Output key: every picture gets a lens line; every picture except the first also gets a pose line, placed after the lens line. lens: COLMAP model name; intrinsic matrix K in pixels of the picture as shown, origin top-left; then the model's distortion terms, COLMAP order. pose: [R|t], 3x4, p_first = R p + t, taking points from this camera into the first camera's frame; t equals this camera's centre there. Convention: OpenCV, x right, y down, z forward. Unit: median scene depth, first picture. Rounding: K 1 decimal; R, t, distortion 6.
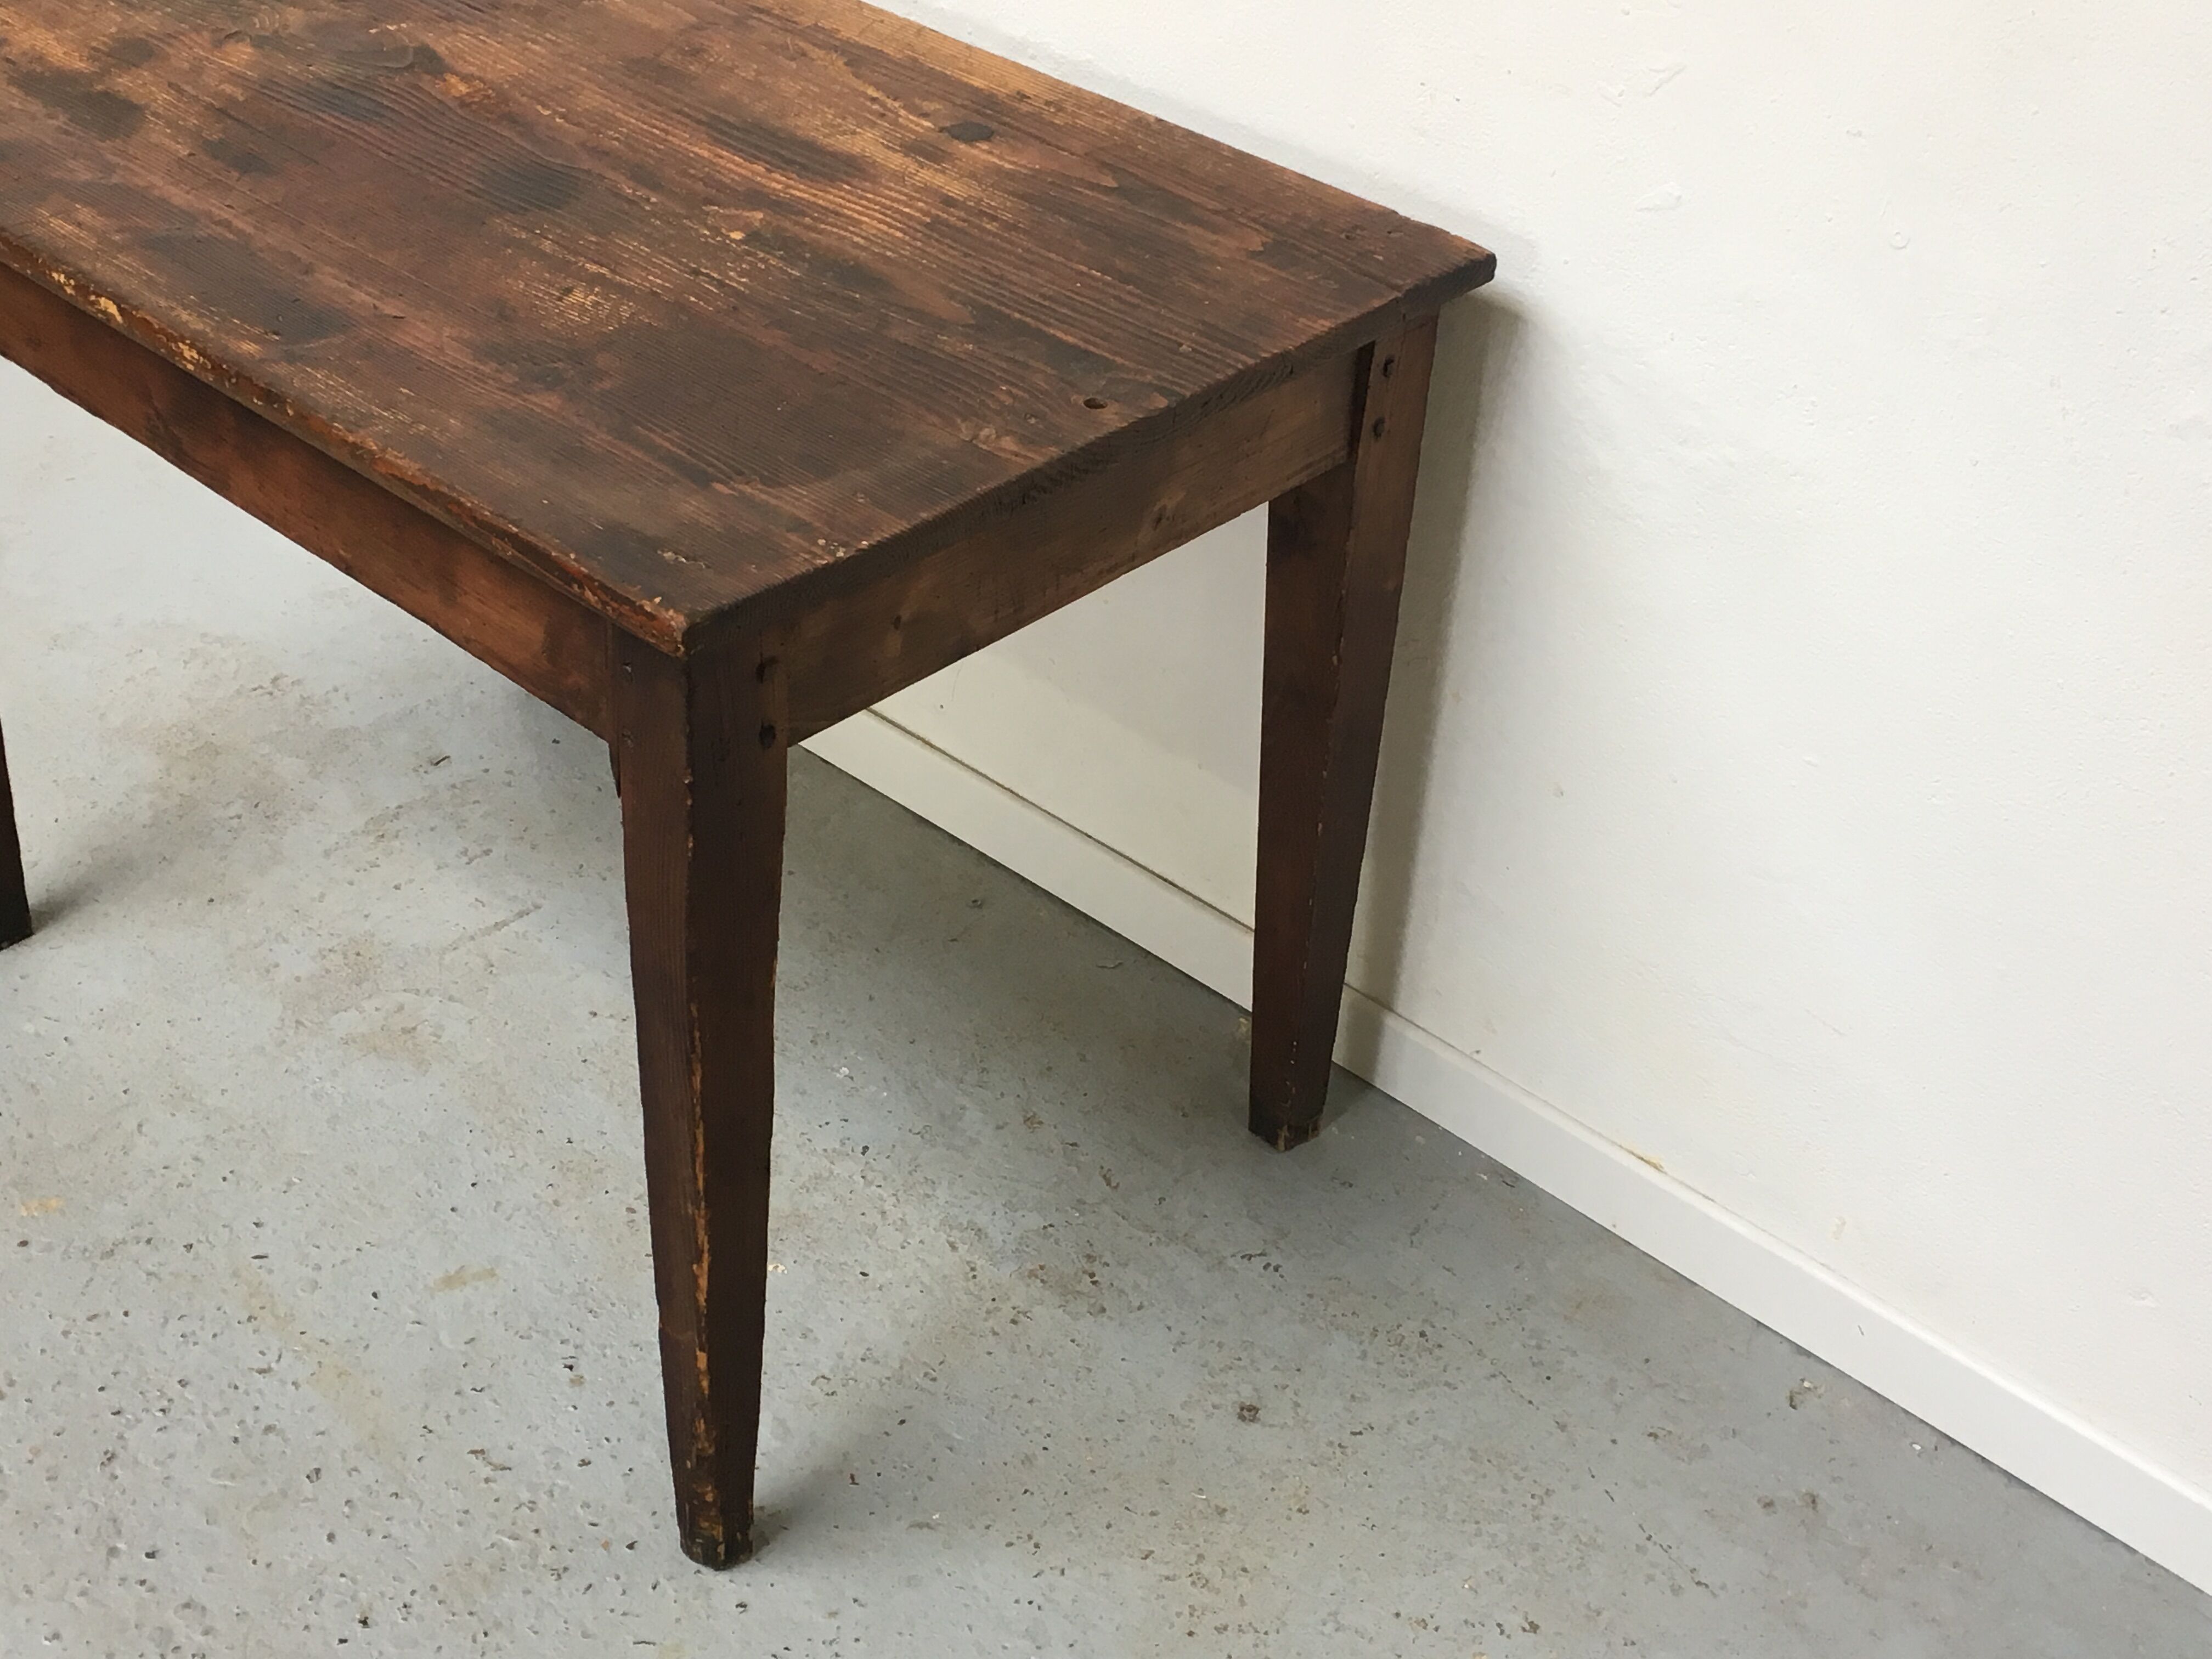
lens RADIAL K [[2907.6, 0, 1092.4], [0, 2907.6, 836.4], [0, 0, 1]] dist [0.055774, 0.000000]
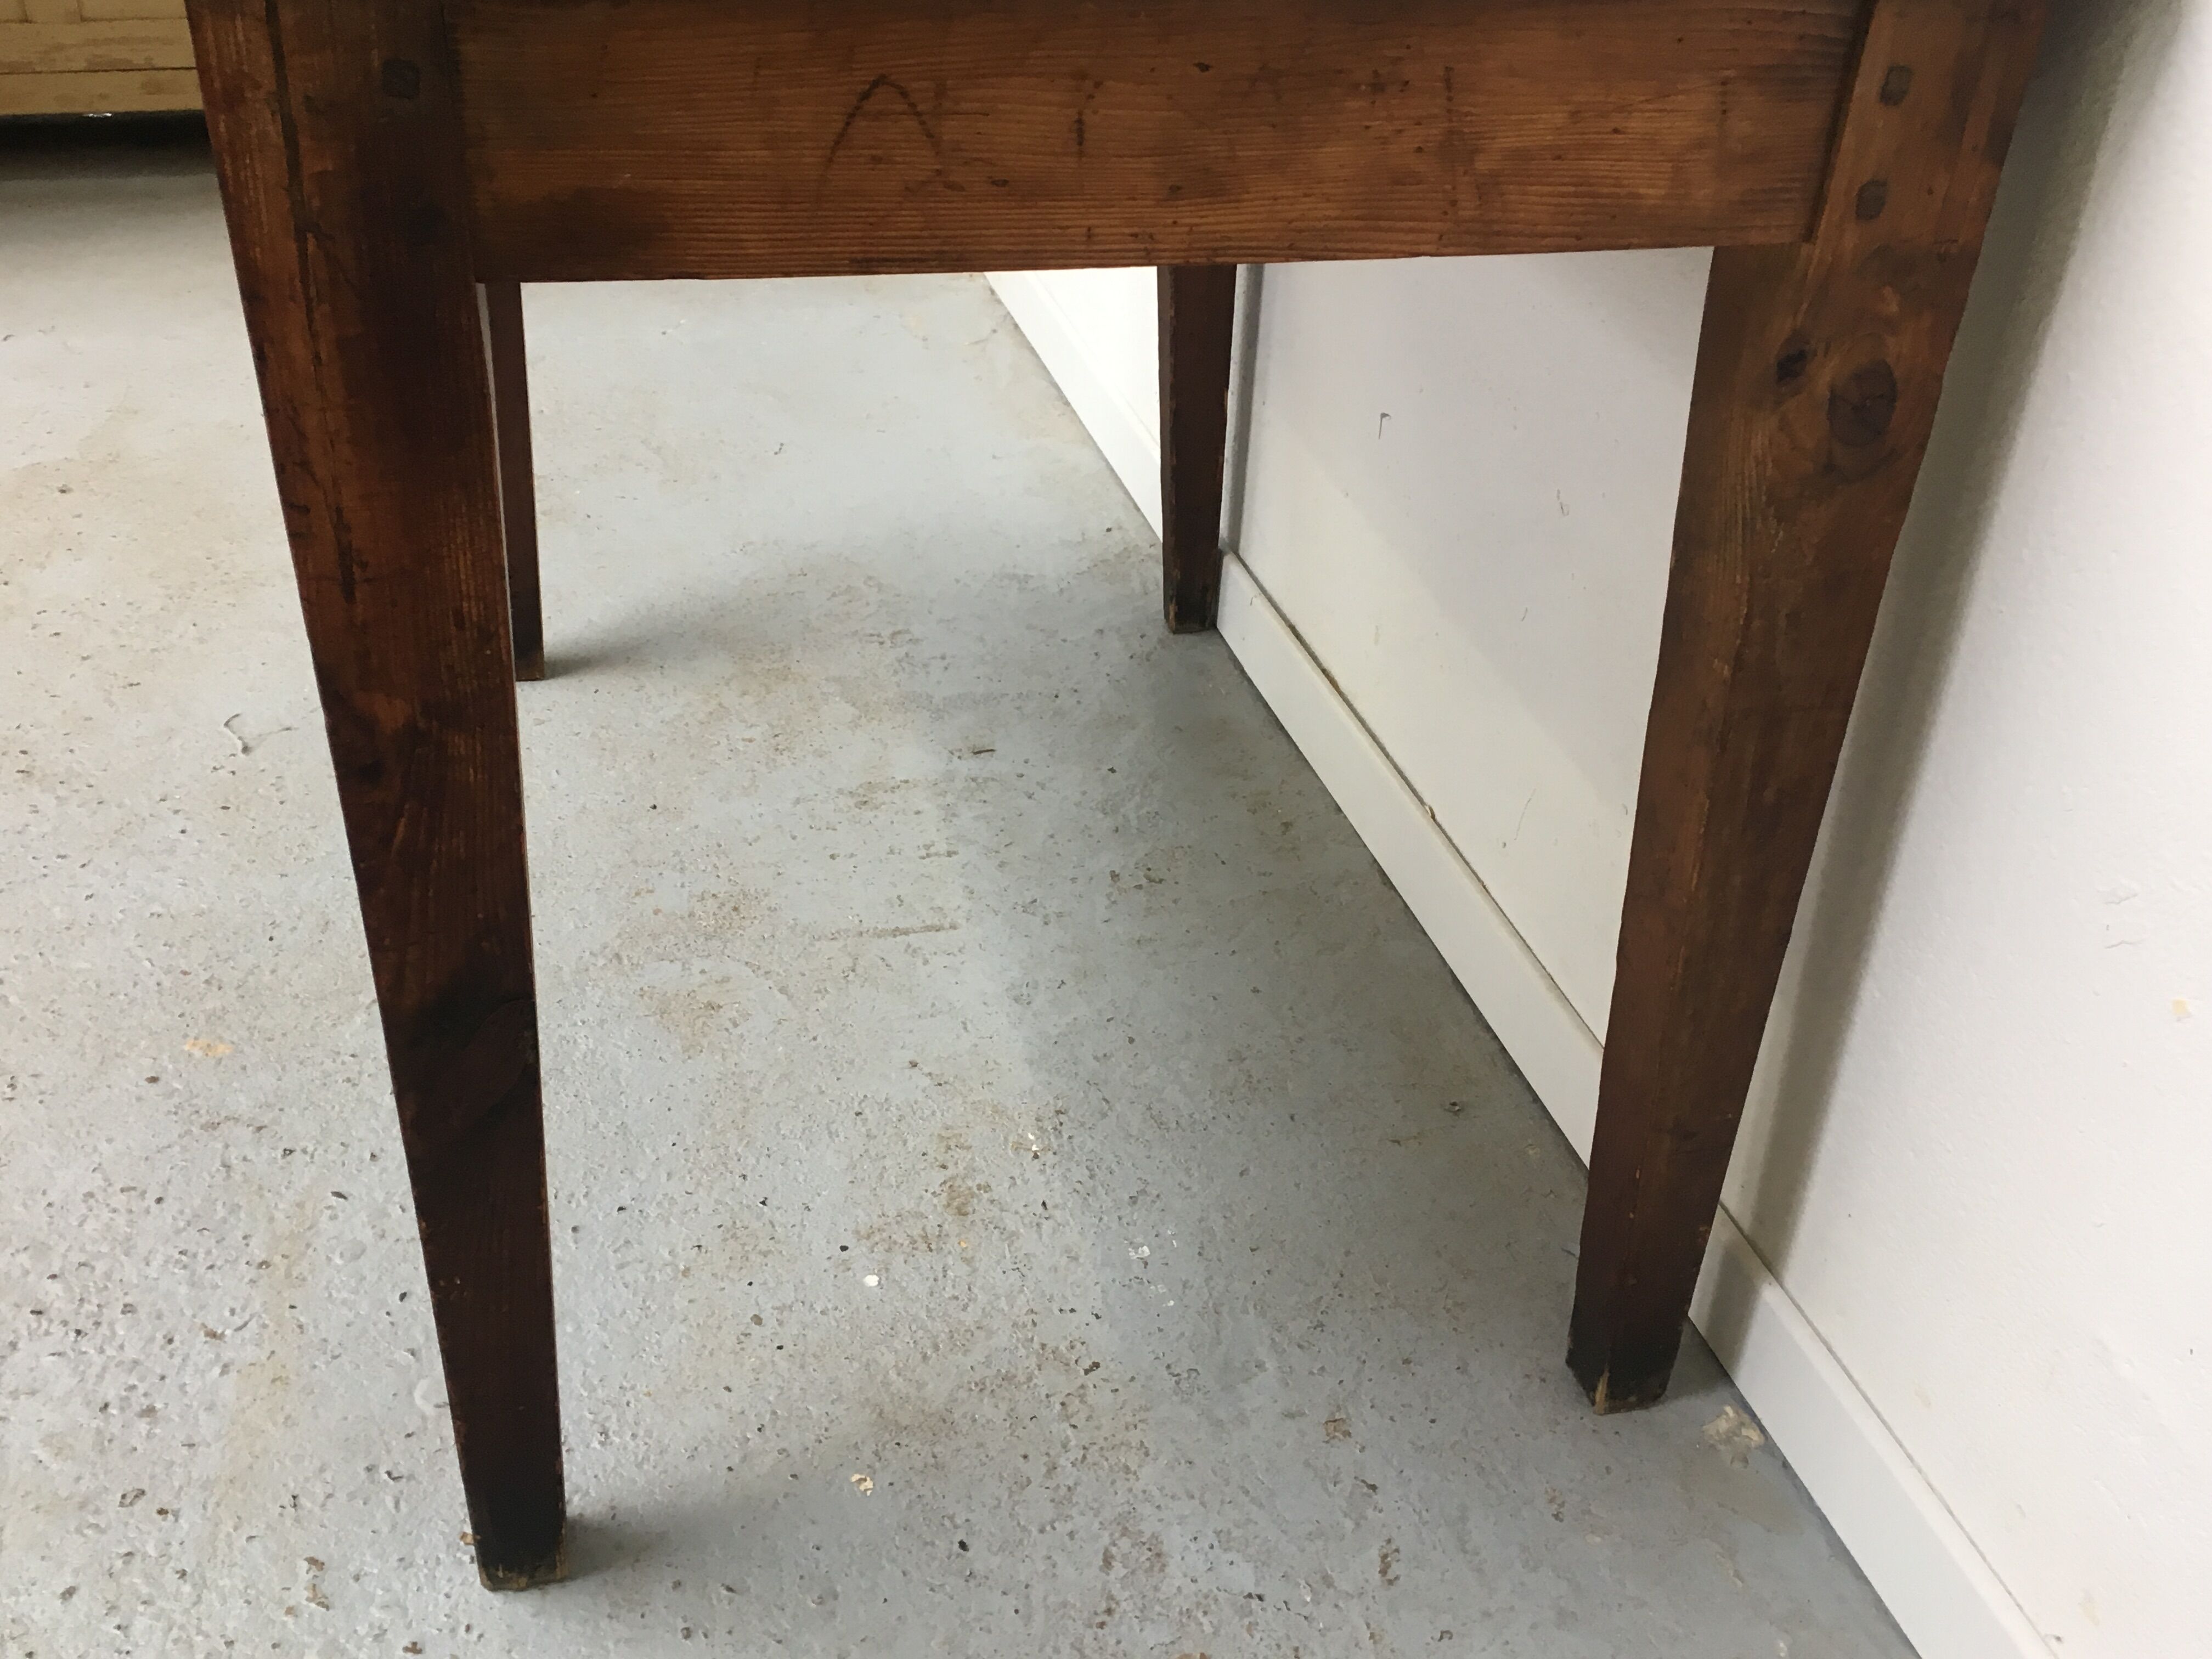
lens RADIAL K [[2145.7, 0, 1084.4], [0, 2145.7, 822.6], [0, 0, 1]] dist [0.043223, 0.000000]
pose [[0.850394, 0.283795, -0.443046, 0.126835], [-0.321642, 0.946799, -0.010893, -0.011186], [0.416384, 0.151766, 0.896433, 0.585824]]
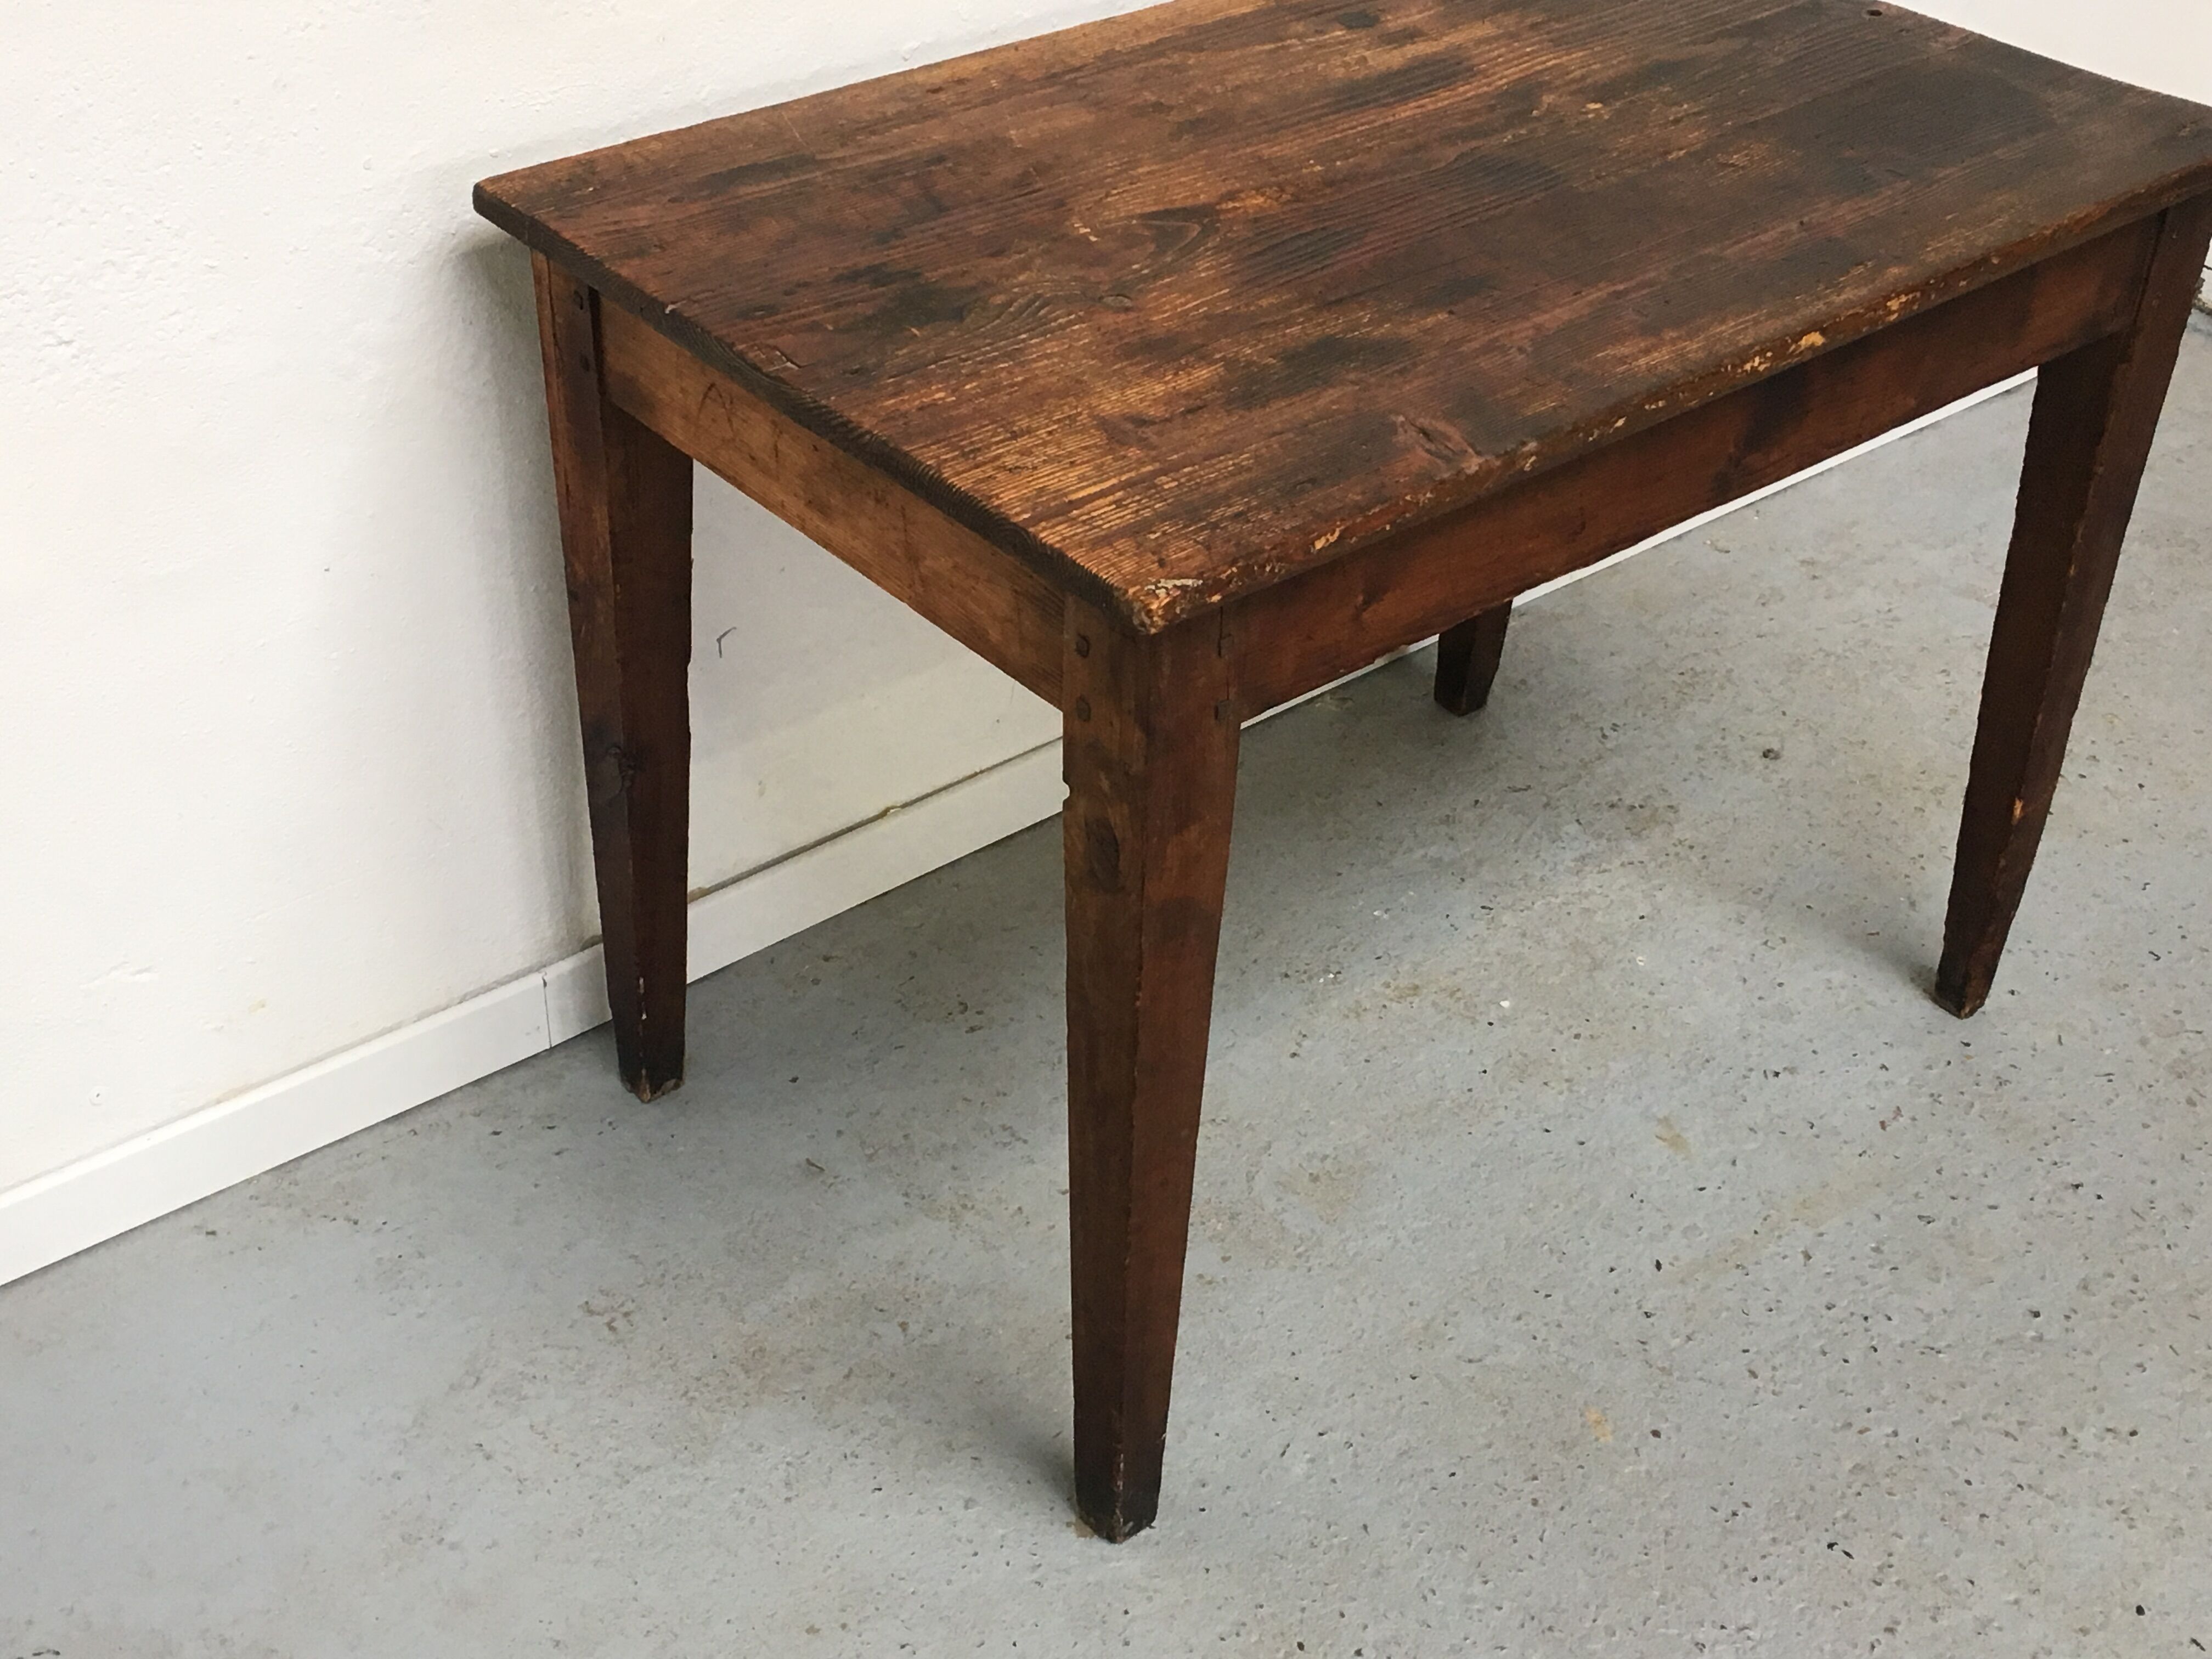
lens RADIAL K [[2907.6, 0, 1087.3], [0, 2907.6, 825.9], [0, 0, 1]] dist [0.055774, 0.000000]
pose [[0.120602, -0.594577, 0.794942, -1.108864], [0.562347, 0.700828, 0.438869, -0.565262], [-0.818059, 0.394105, 0.418880, 0.727503]]
